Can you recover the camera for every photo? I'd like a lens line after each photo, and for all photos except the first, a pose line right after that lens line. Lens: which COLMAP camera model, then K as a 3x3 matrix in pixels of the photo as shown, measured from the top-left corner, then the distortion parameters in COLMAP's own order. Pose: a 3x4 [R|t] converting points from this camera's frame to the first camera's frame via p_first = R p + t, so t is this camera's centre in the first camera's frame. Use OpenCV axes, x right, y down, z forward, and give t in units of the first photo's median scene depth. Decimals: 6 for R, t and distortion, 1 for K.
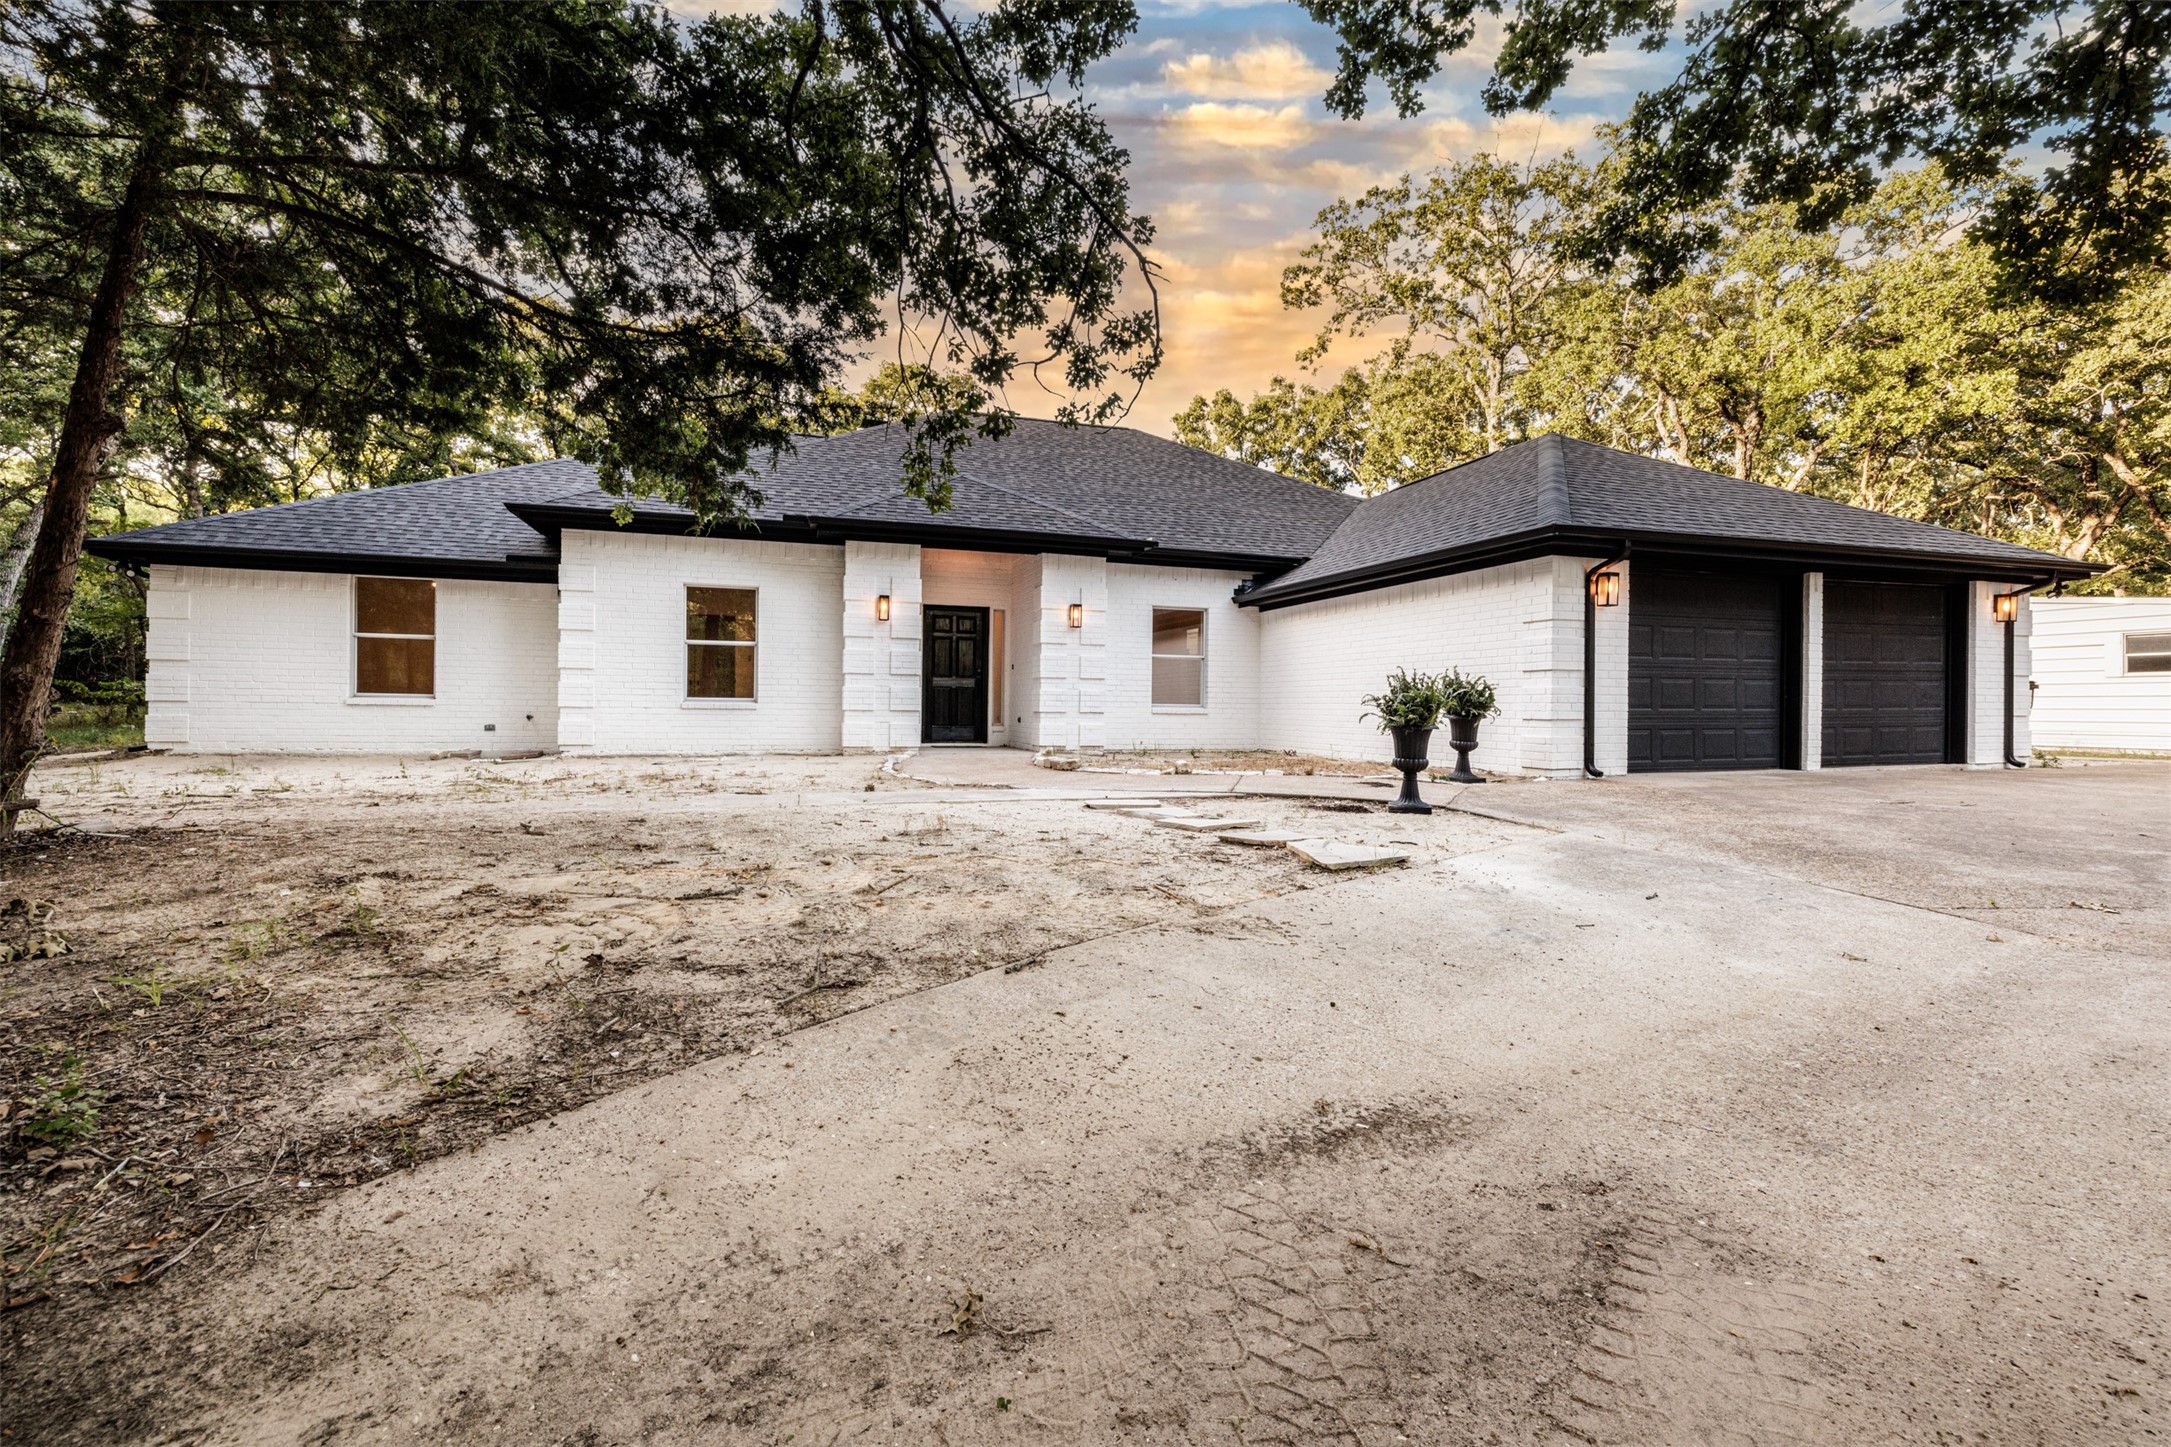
lens RADIAL K [[900.8, 0, 1085.5], [0, 900.8, 723.5], [0, 0, 1]] dist [0.001071, 0.000142]
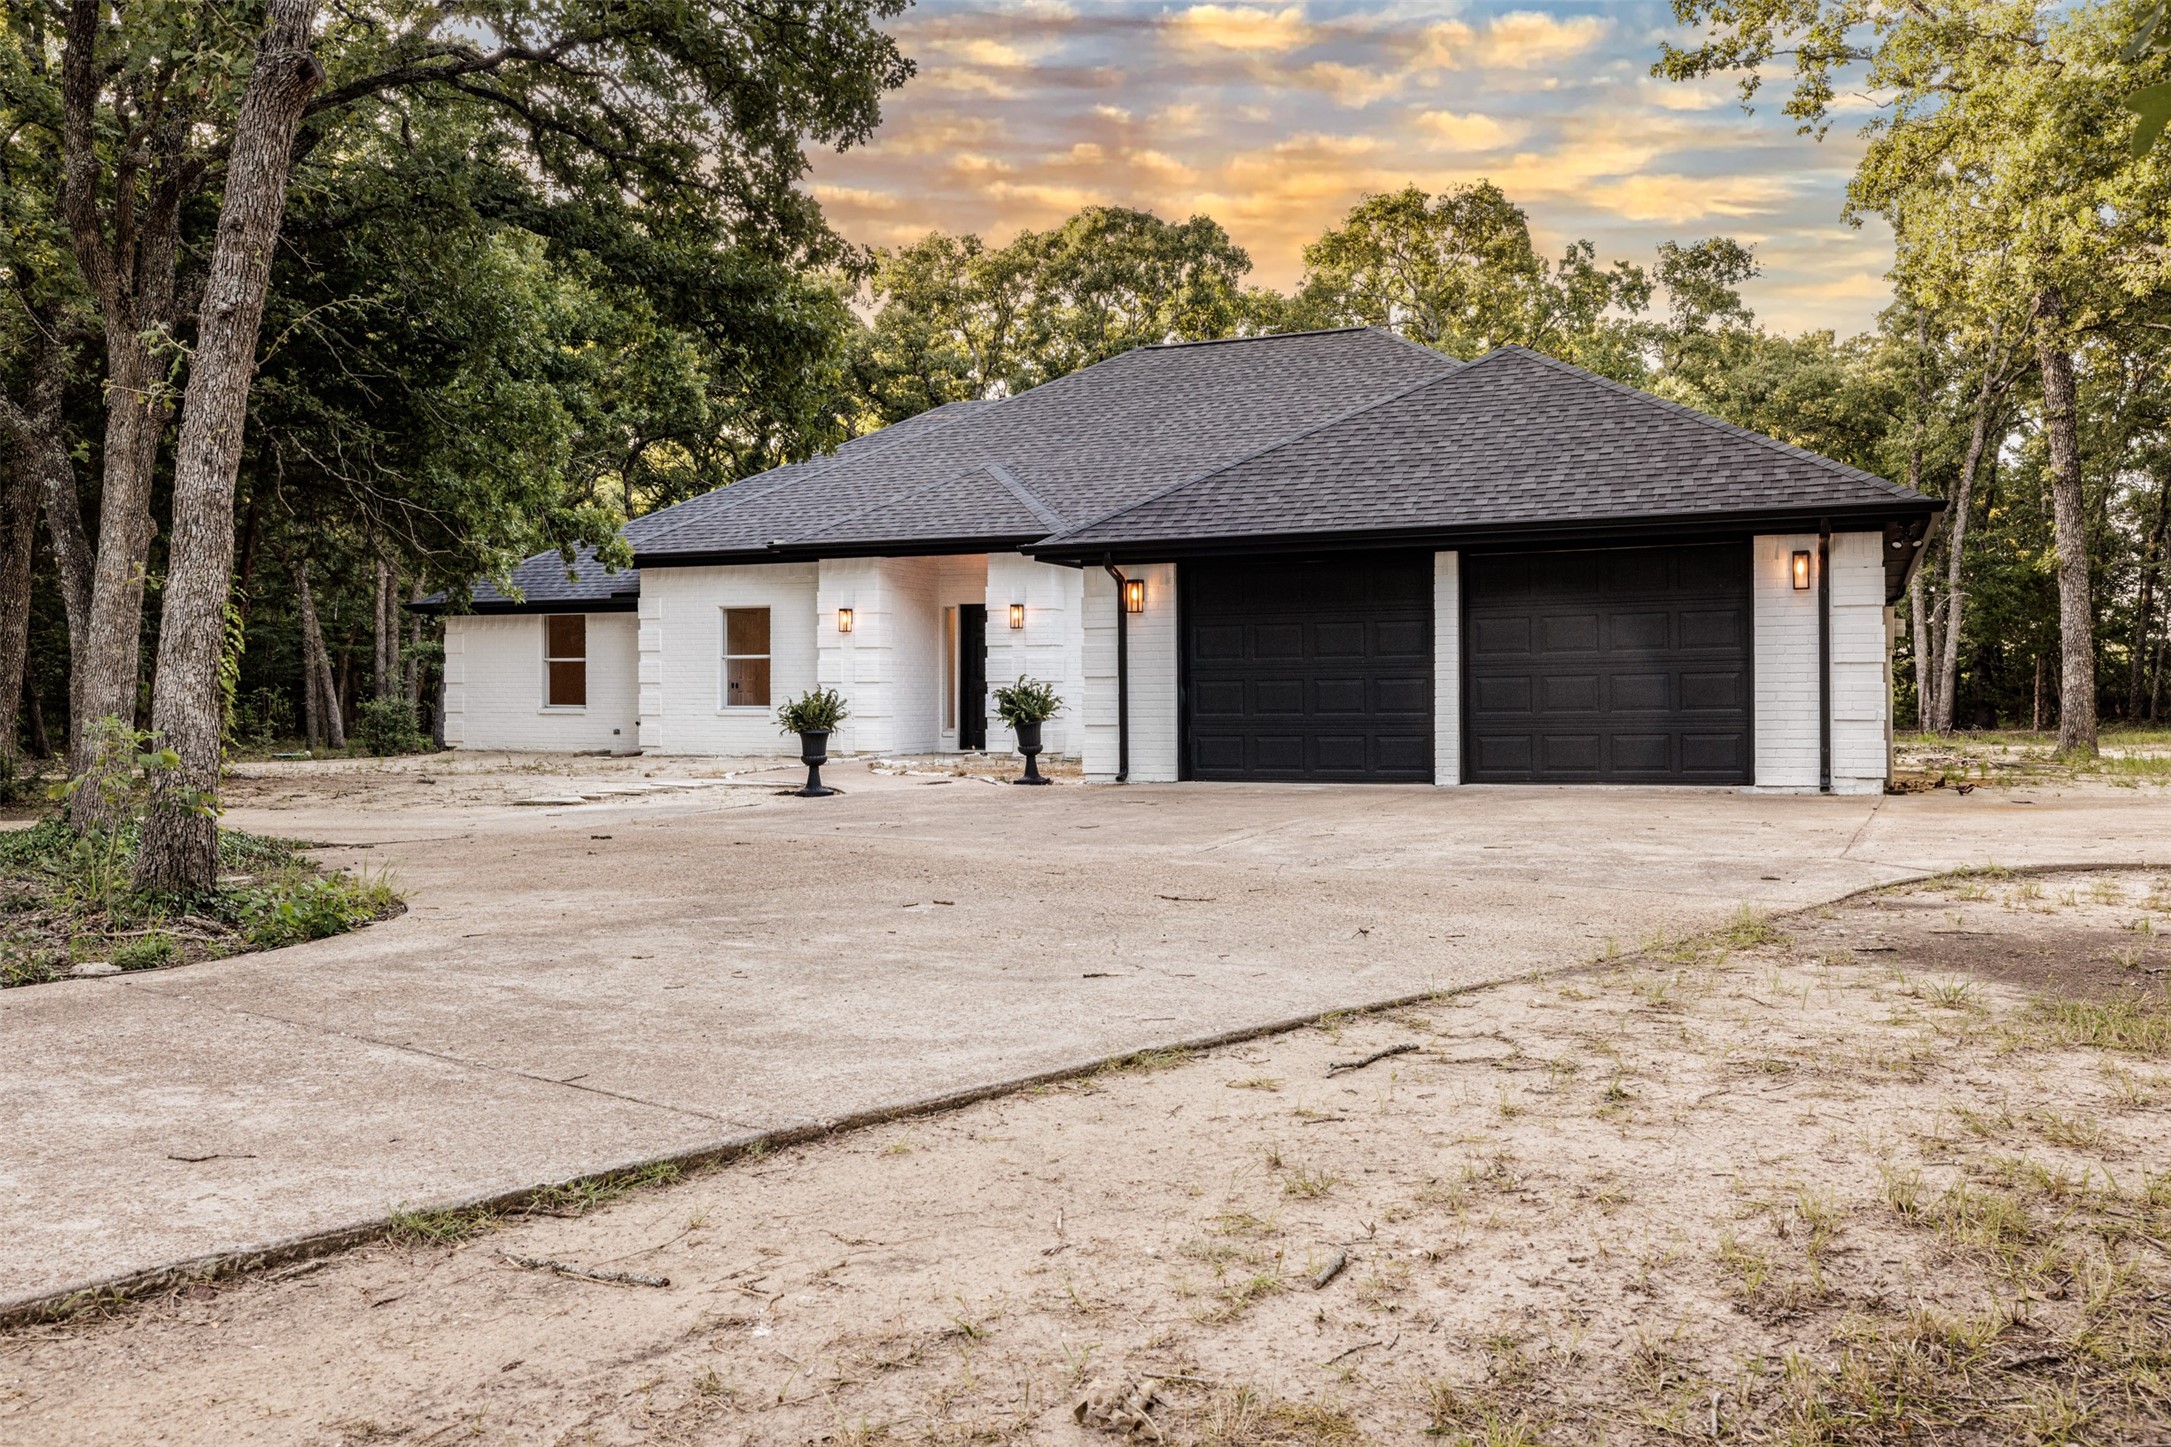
lens RADIAL K [[1775.3, 0, 1085.5], [0, 1775.3, 723.5], [0, 0, 1]] dist [-0.024792, 0.008731]
pose [[0.757319, -0.000683, -0.653044, 1.445964], [-0.002493, 0.999989, -0.003936, 0.001464], [0.653040, 0.004608, 0.757310, -0.423766]]
